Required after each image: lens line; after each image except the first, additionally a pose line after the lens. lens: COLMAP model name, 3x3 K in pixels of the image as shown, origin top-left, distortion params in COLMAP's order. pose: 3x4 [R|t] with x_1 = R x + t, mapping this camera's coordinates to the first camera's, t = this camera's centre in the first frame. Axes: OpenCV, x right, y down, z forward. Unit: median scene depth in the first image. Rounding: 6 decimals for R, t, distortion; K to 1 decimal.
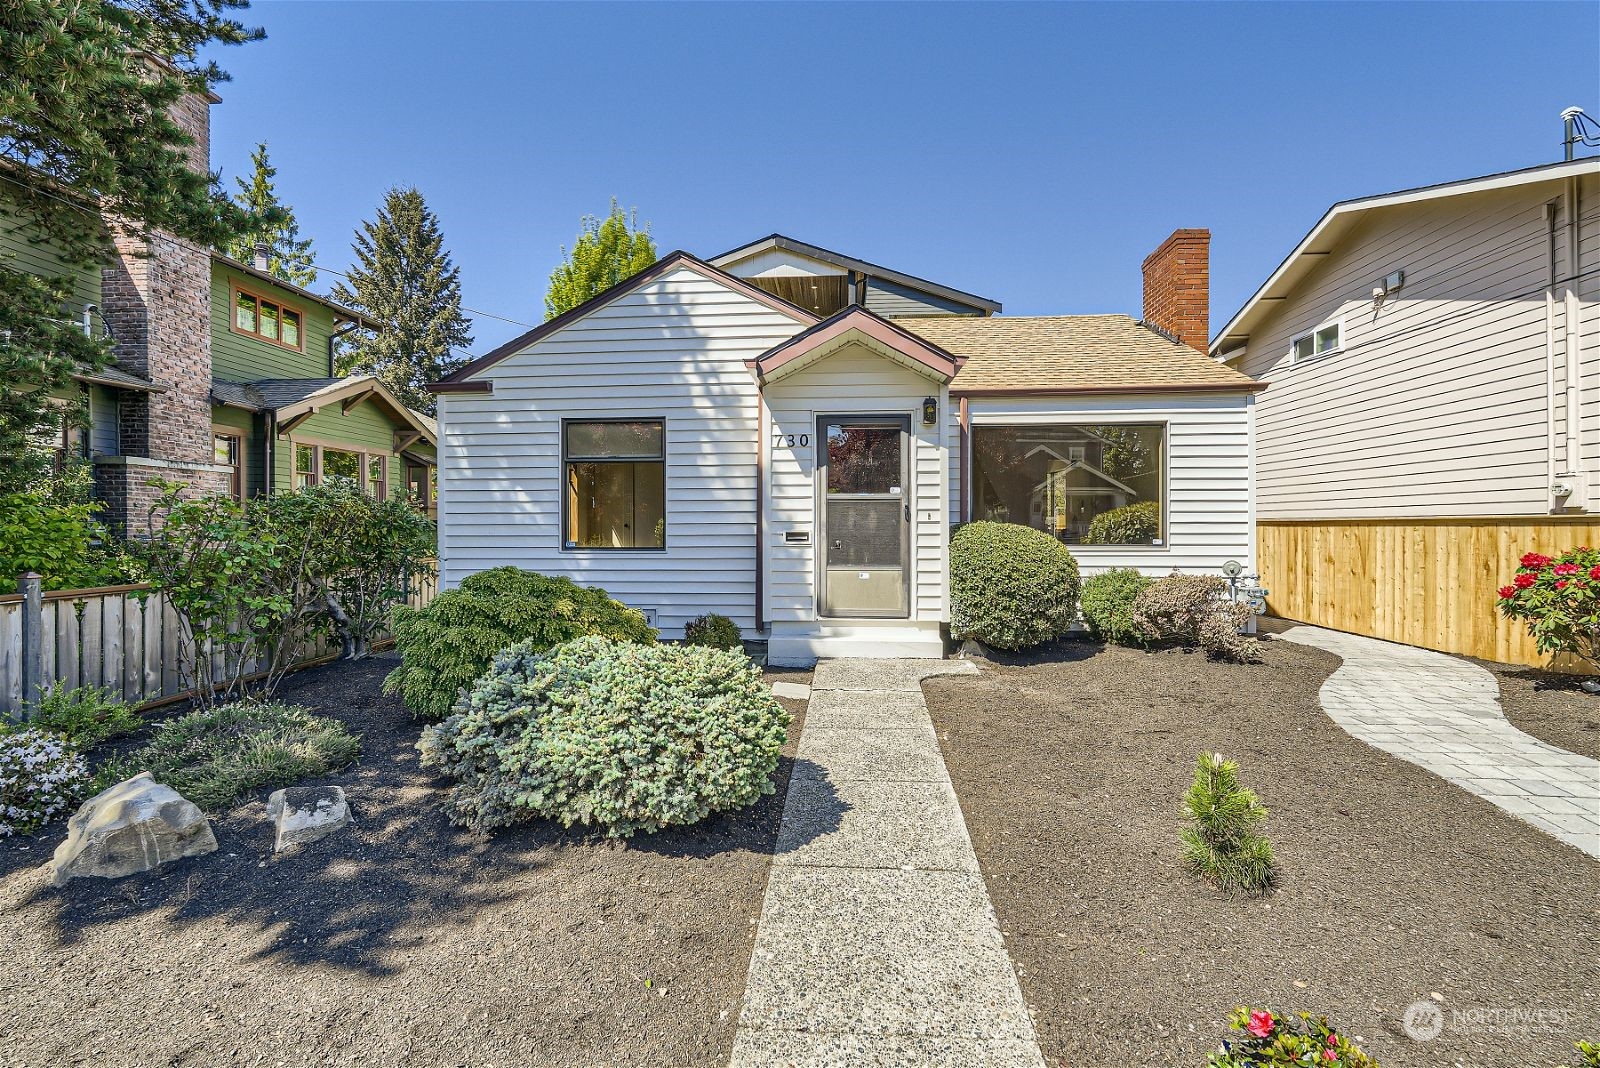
lens RADIAL K [[704.0, 0, 799.1], [0, 704.0, 526.0], [0, 0, 1]] dist [-0.015676, 0.006676]
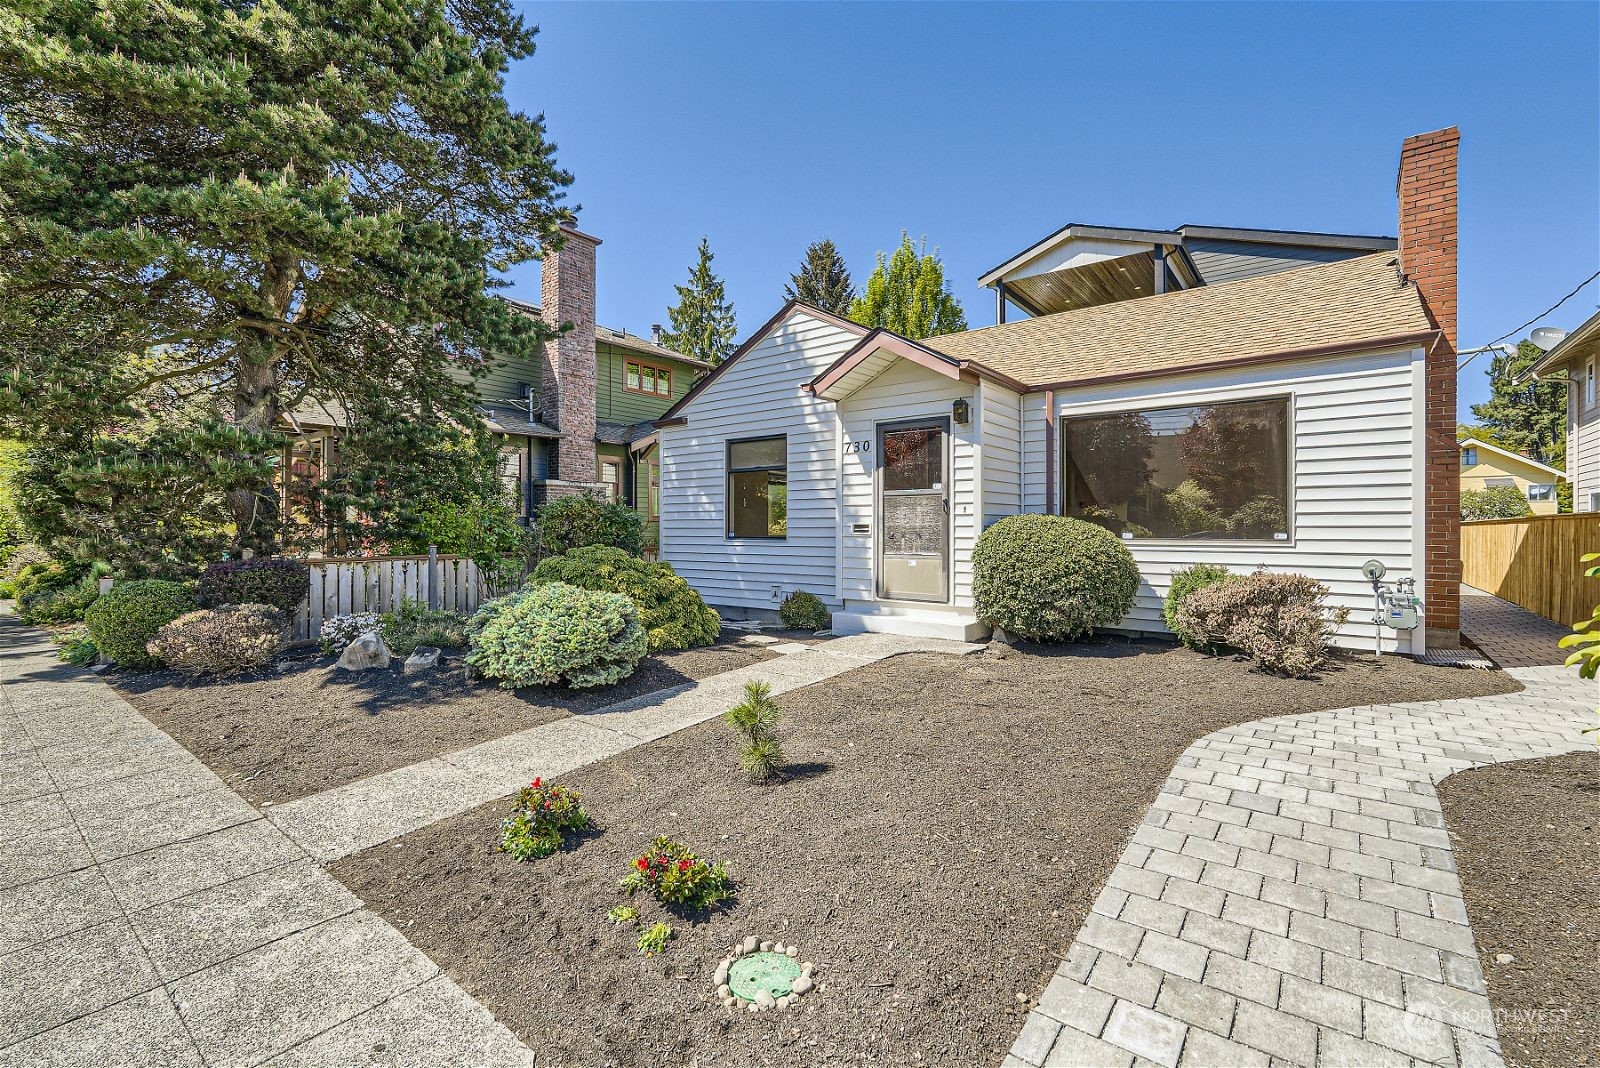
lens RADIAL K [[704.0, 0, 792.0], [0, 704.0, 512.1], [0, 0, 1]] dist [-0.015676, 0.006676]
pose [[0.830111, -0.011449, -0.557481, 0.541728], [-0.000703, 0.999767, -0.021580, 0.013450], [0.557598, 0.018306, 0.829909, -0.036006]]
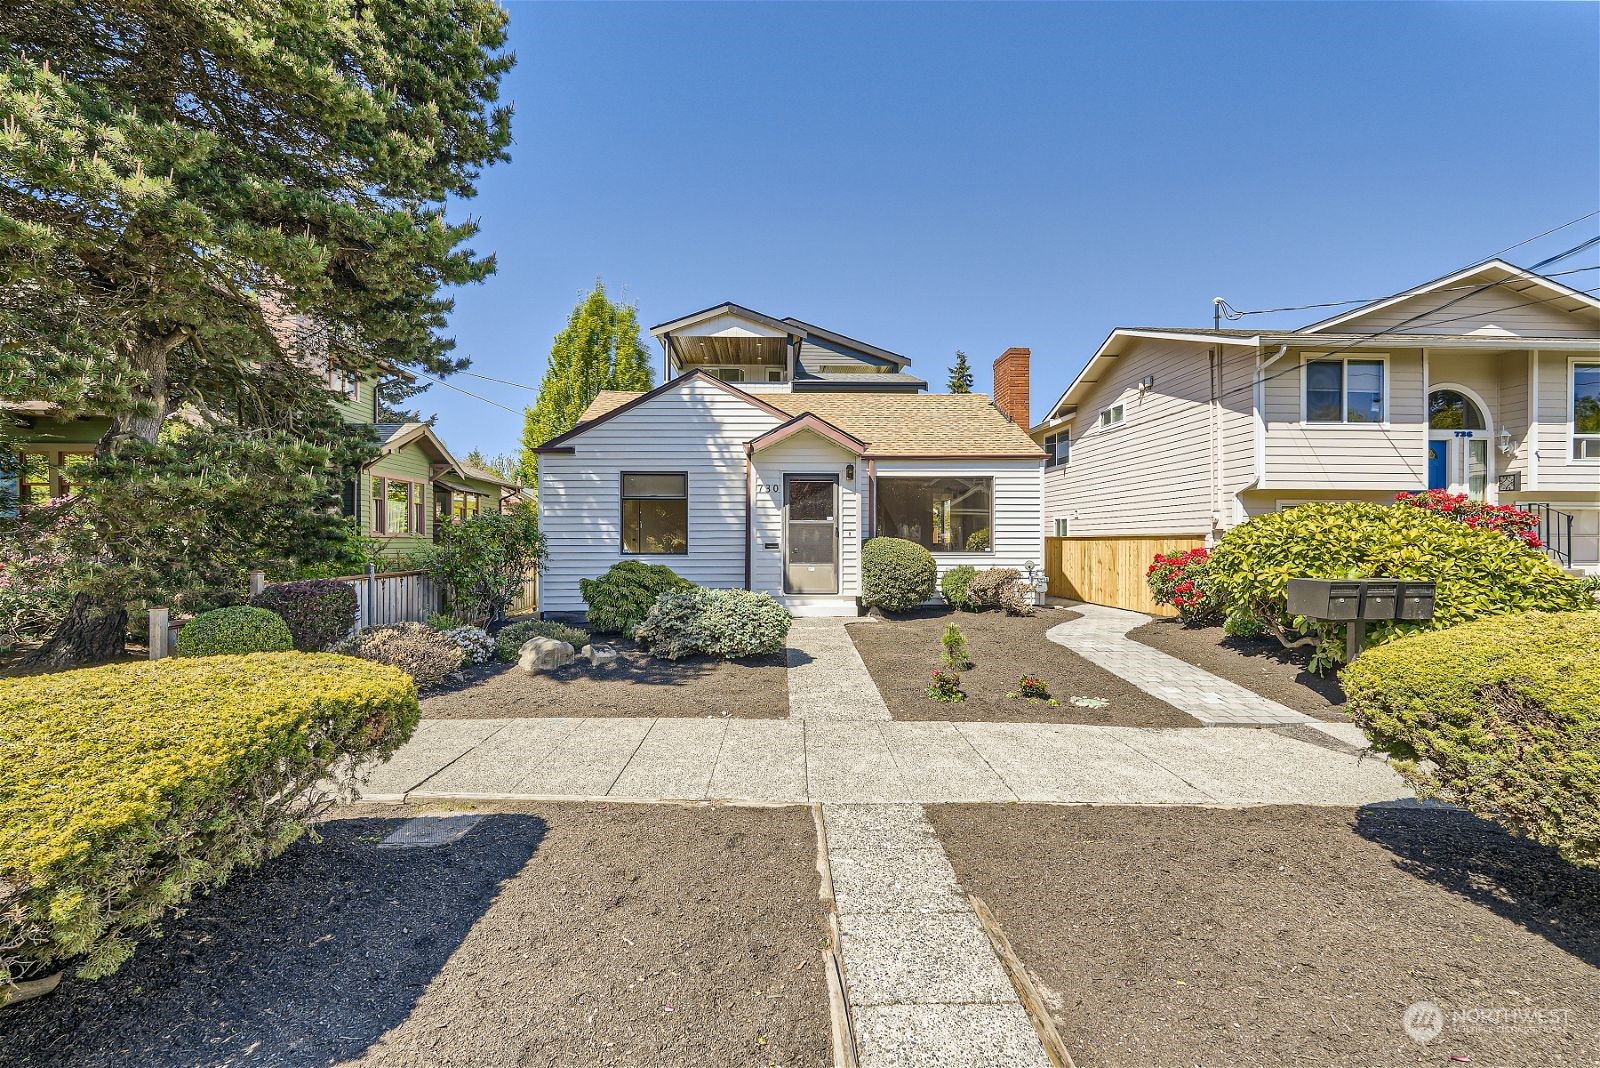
lens RADIAL K [[704.0, 0, 794.3], [0, 704.0, 521.9], [0, 0, 1]] dist [-0.015676, 0.006676]
pose [[0.995184, 0.004314, 0.097932, -0.110216], [-0.001595, 0.999612, -0.027821, 0.004596], [-0.098014, 0.027530, 0.994804, -0.649096]]
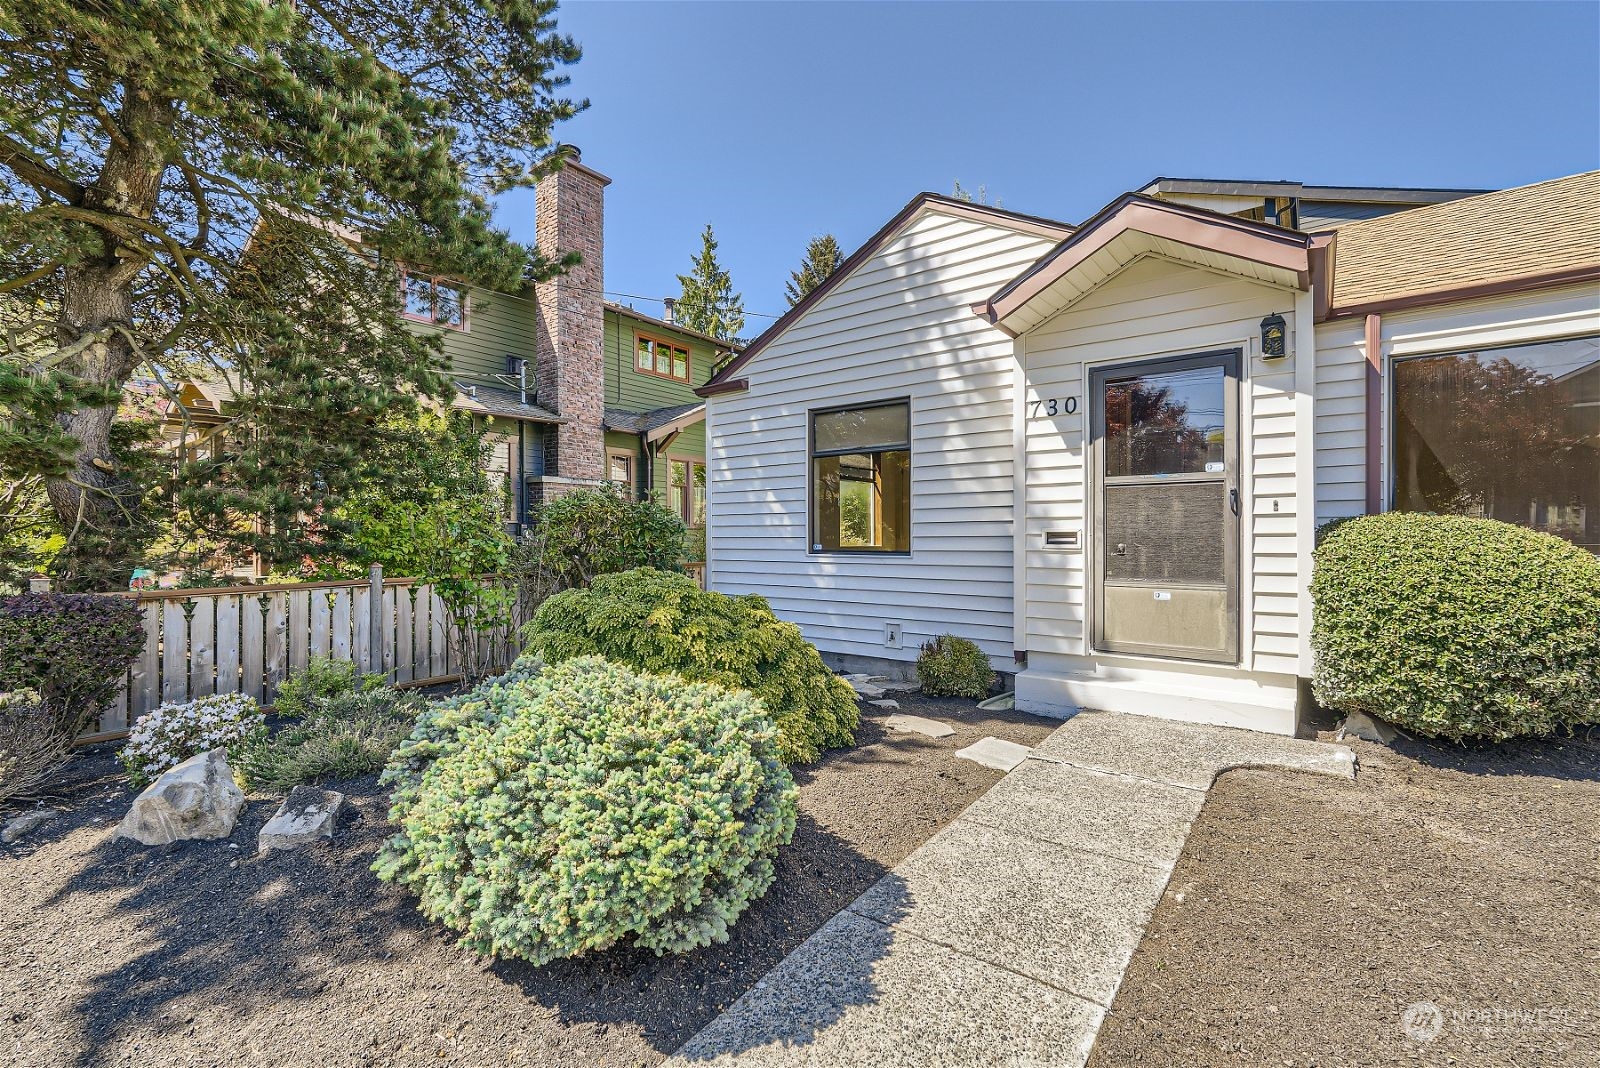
lens RADIAL K [[704.0, 0, 795.4], [0, 704.0, 530.7], [0, 0, 1]] dist [-0.015676, 0.006676]
pose [[0.838951, -0.004274, -0.544190, 0.158299], [0.001085, 0.999980, -0.006180, 0.011470], [0.544206, 0.004594, 0.838939, 0.233923]]
